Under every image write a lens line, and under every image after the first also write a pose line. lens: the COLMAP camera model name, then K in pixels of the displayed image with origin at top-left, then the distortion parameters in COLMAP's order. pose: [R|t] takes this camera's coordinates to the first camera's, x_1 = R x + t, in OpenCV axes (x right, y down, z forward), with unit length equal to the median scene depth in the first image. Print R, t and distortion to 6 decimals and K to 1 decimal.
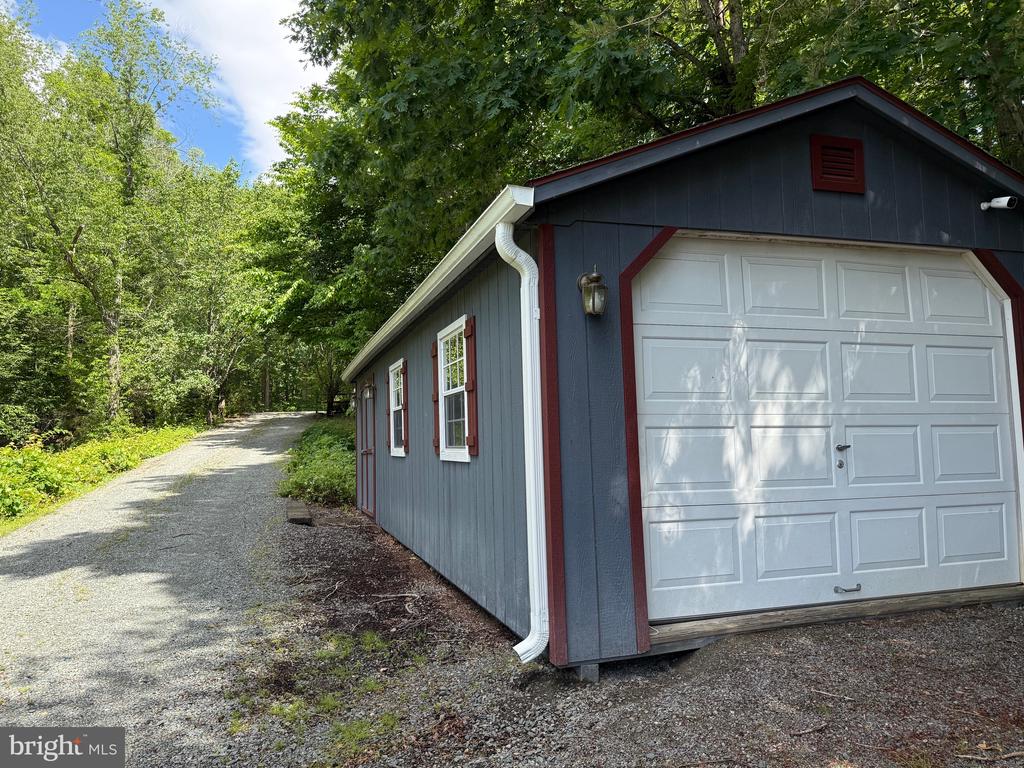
lens RADIAL K [[722.7, 0, 516.3], [0, 722.7, 382.8], [0, 0, 1]] dist [0.044580, -0.061075]
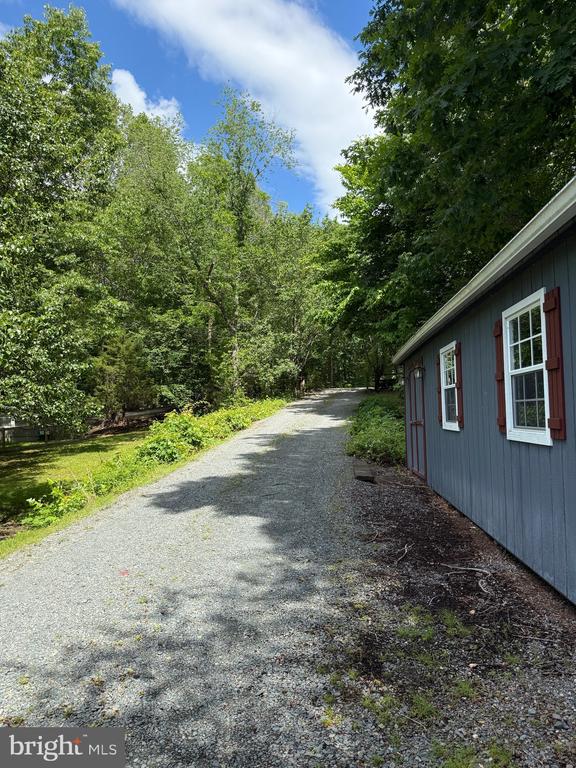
lens RADIAL K [[542.0, 0, 287.4], [0, 542.0, 379.5], [0, 0, 1]] dist [0.044580, -0.061075]
pose [[0.916208, -0.009278, -0.400596, -0.048130], [0.019237, 0.999598, 0.020846, 0.001764], [0.400242, -0.026806, 0.916017, 0.110104]]
